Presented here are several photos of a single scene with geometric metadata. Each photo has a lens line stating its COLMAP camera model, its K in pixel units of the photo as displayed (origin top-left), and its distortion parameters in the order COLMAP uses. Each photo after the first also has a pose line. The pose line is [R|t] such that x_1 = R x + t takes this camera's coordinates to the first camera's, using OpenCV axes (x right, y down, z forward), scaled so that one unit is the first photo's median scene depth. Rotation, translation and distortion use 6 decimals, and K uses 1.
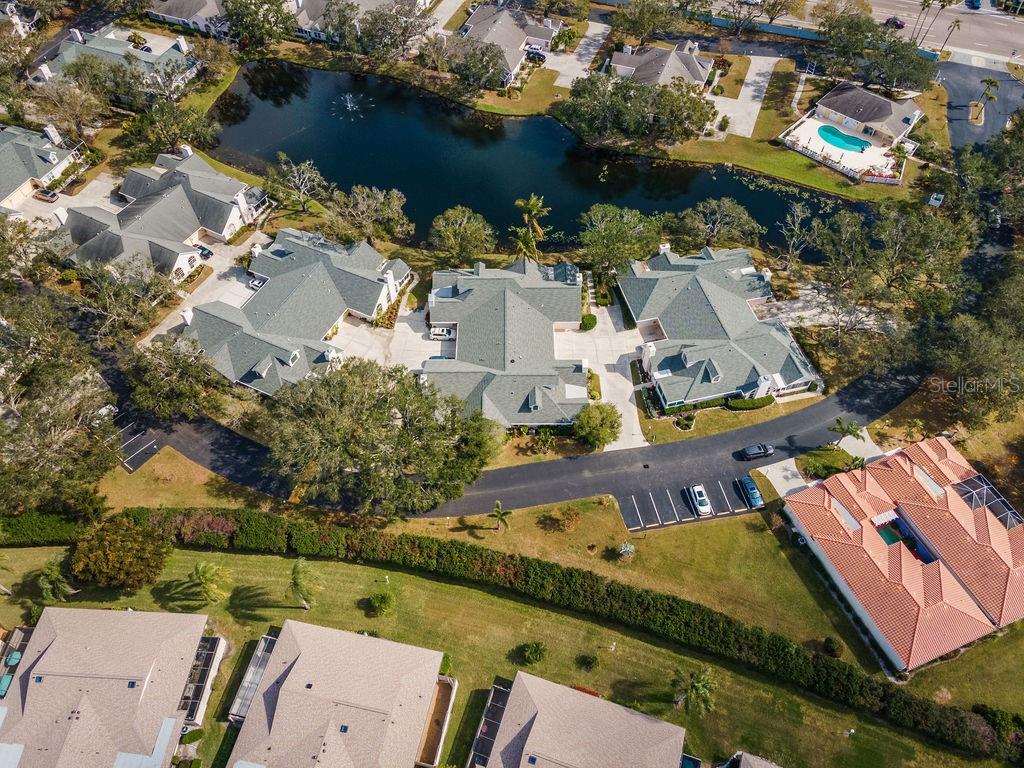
lens RADIAL K [[751.1, 0, 515.4], [0, 751.1, 381.6], [0, 0, 1]] dist [0.032271, 0.004993]
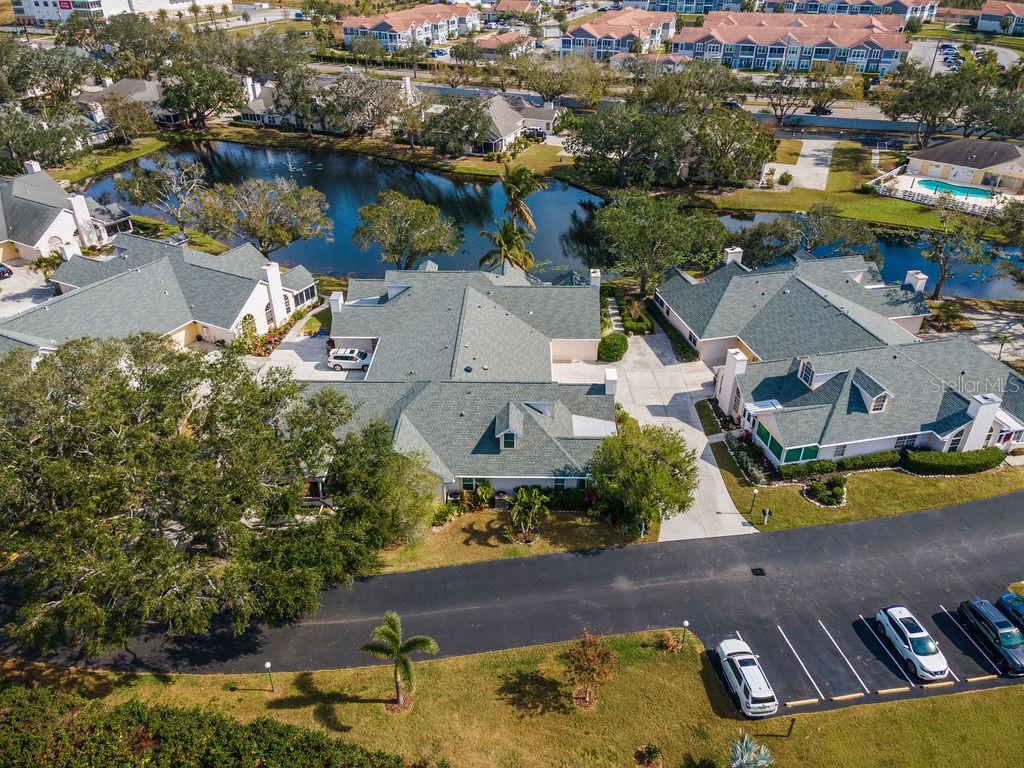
lens RADIAL K [[751.1, 0, 515.4], [0, 751.1, 381.6], [0, 0, 1]] dist [0.032271, 0.004993]
pose [[0.999769, 0.011414, -0.018188, 0.037826], [-0.017226, 0.932026, -0.361982, 0.164952], [0.012820, 0.362211, 0.932008, 0.528766]]
